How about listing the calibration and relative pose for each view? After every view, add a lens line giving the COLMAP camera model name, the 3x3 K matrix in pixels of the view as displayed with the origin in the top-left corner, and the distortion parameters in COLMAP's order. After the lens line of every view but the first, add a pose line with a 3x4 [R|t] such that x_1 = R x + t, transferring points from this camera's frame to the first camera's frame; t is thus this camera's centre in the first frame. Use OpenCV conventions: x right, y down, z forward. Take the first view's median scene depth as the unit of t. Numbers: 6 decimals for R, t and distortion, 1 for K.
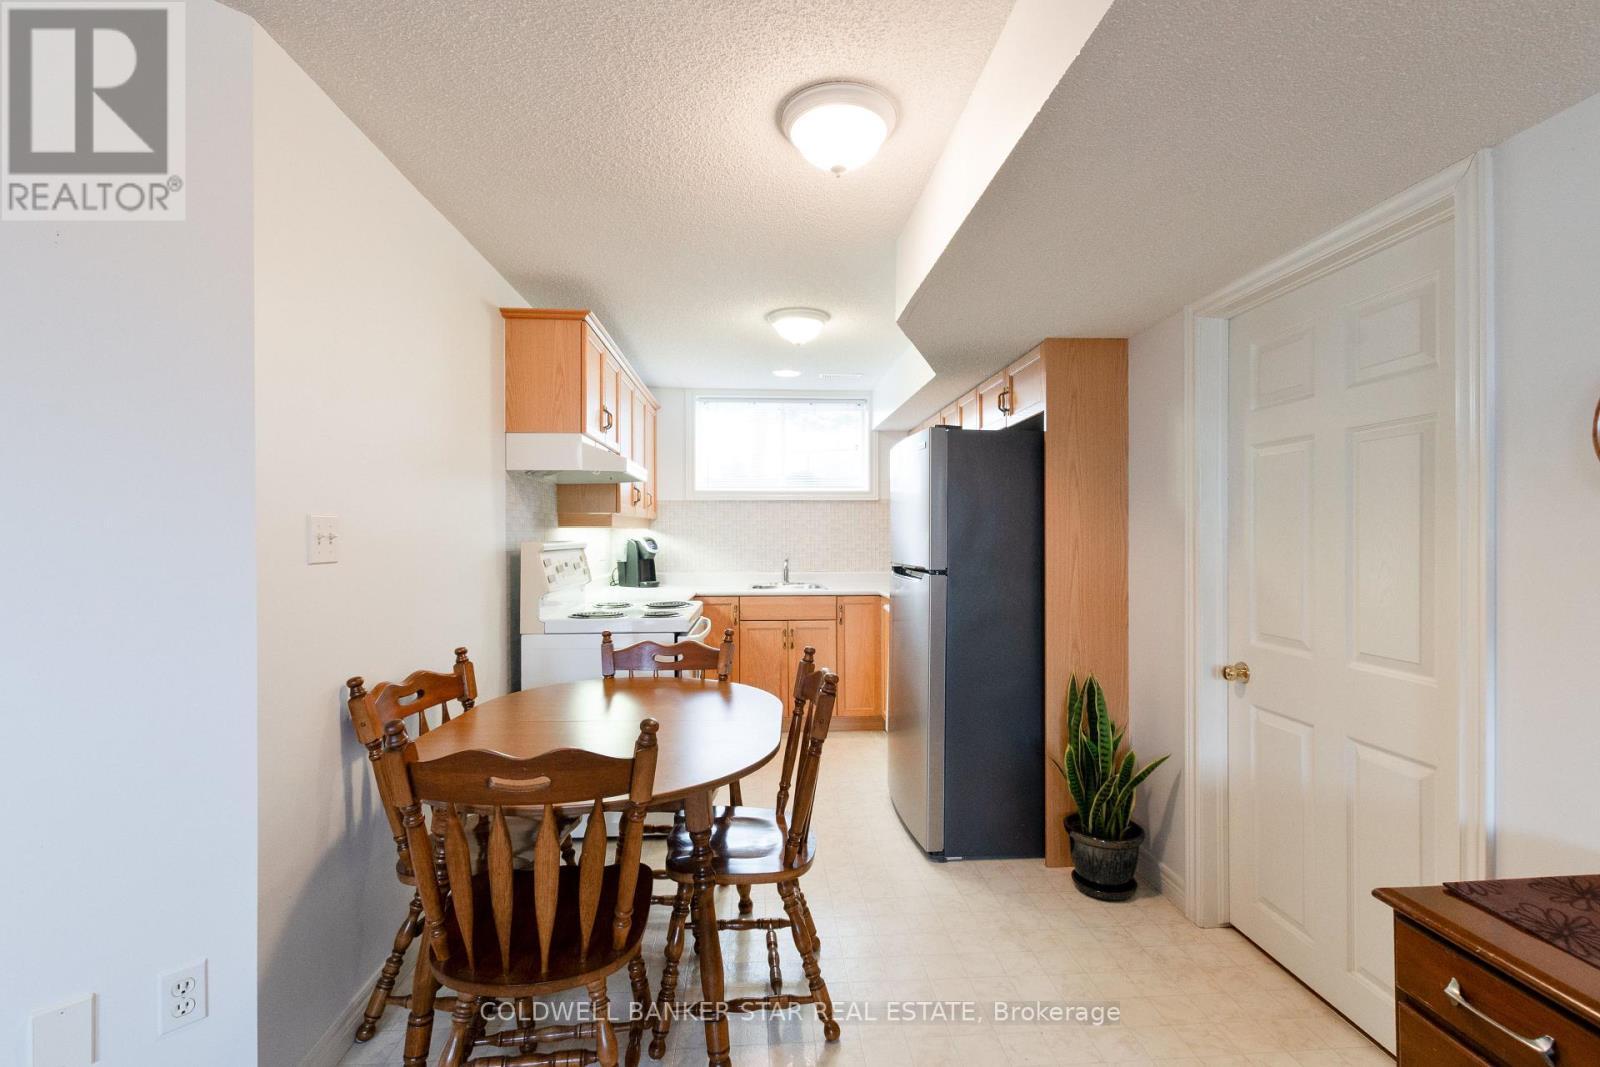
lens RADIAL K [[690.2, 0, 789.5], [0, 690.2, 536.3], [0, 0, 1]] dist [0.005552, -0.001427]
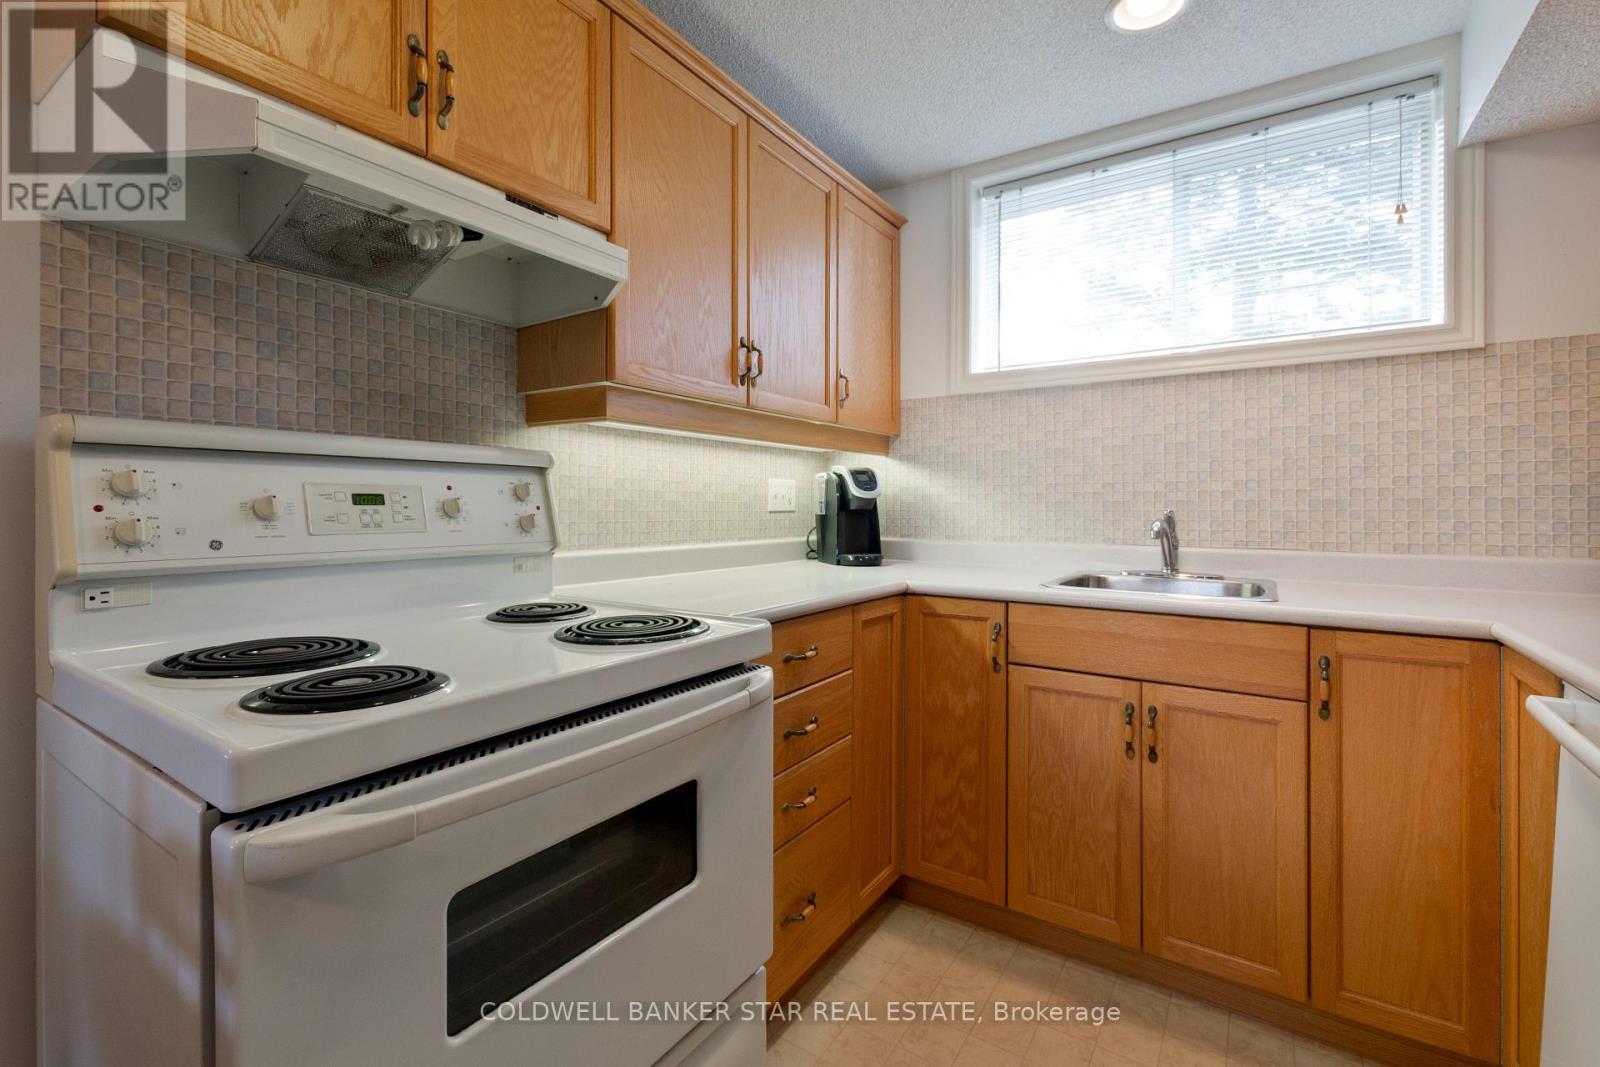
lens RADIAL K [[690.2, 0, 812.8], [0, 690.2, 498.4], [0, 0, 1]] dist [0.005552, -0.001427]
pose [[0.802652, -0.002065, -0.596443, 0.076726], [-0.006343, 0.999908, -0.011998, 0.032574], [0.596413, 0.013414, 0.802565, 0.615713]]
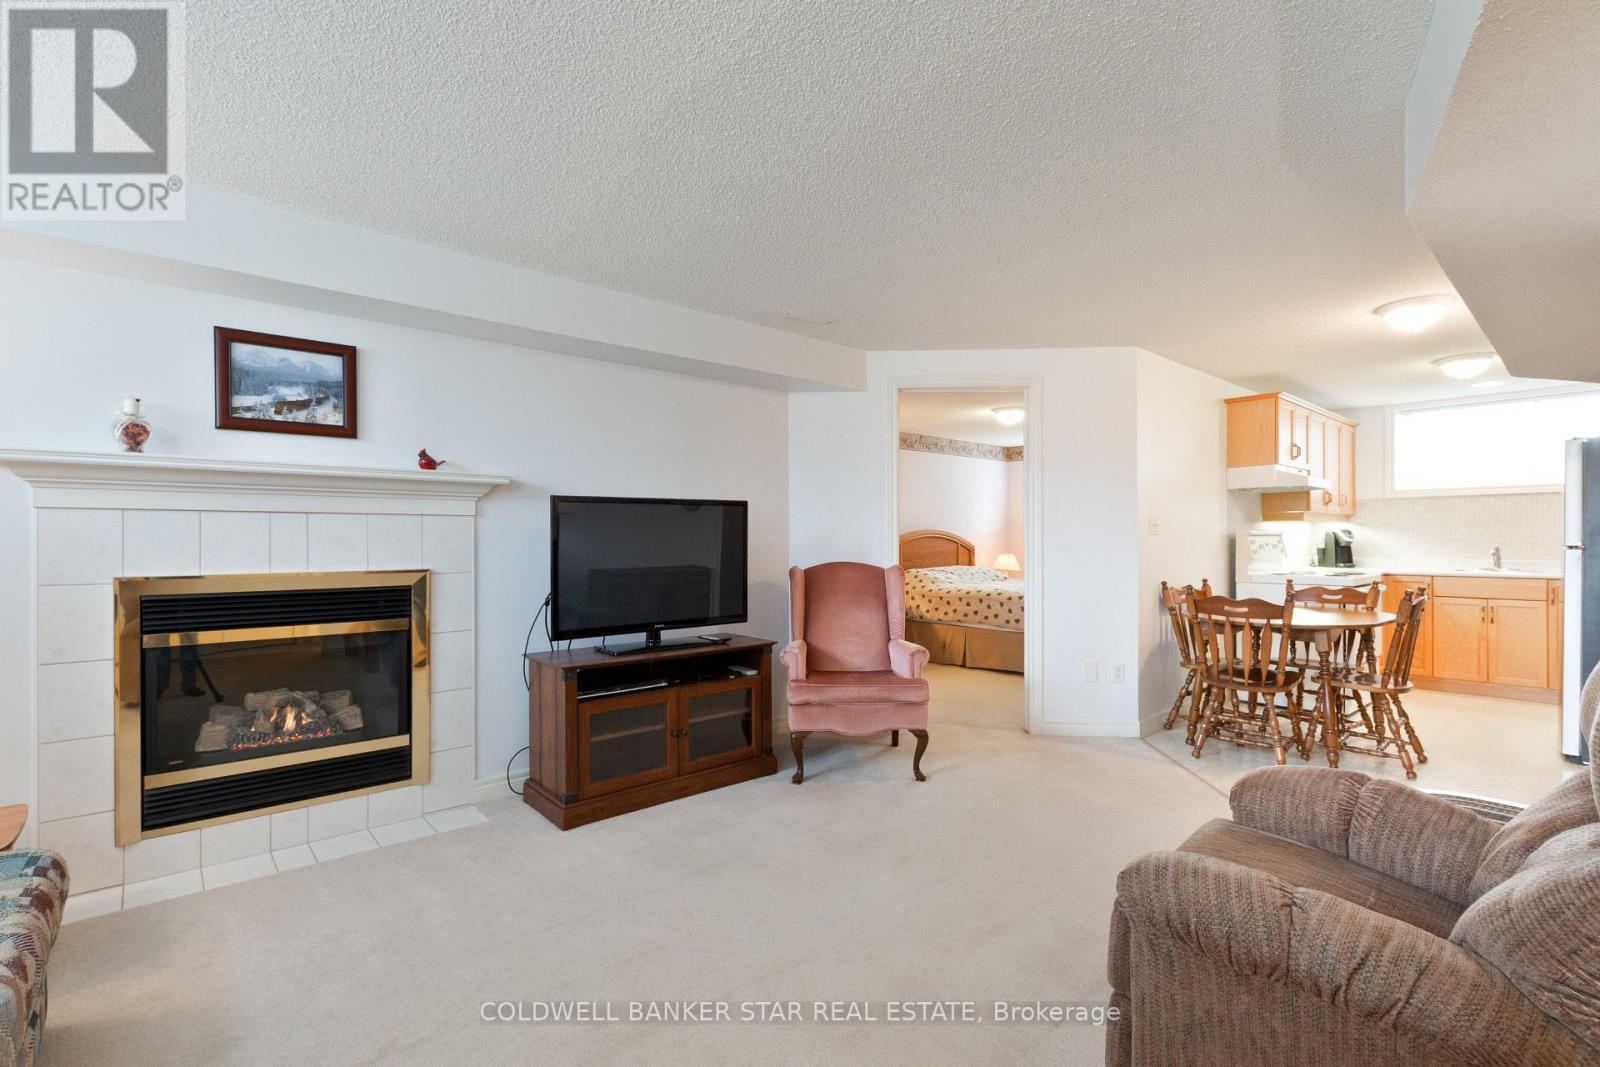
lens RADIAL K [[717.4, 0, 803.4], [0, 717.4, 539.1], [0, 0, 1]] dist [-0.001273, -0.000038]
pose [[0.610221, -0.001351, -0.792230, 0.252861], [0.001095, 0.999999, -0.000862, 0.021573], [0.792230, -0.000342, 0.610222, -0.649184]]
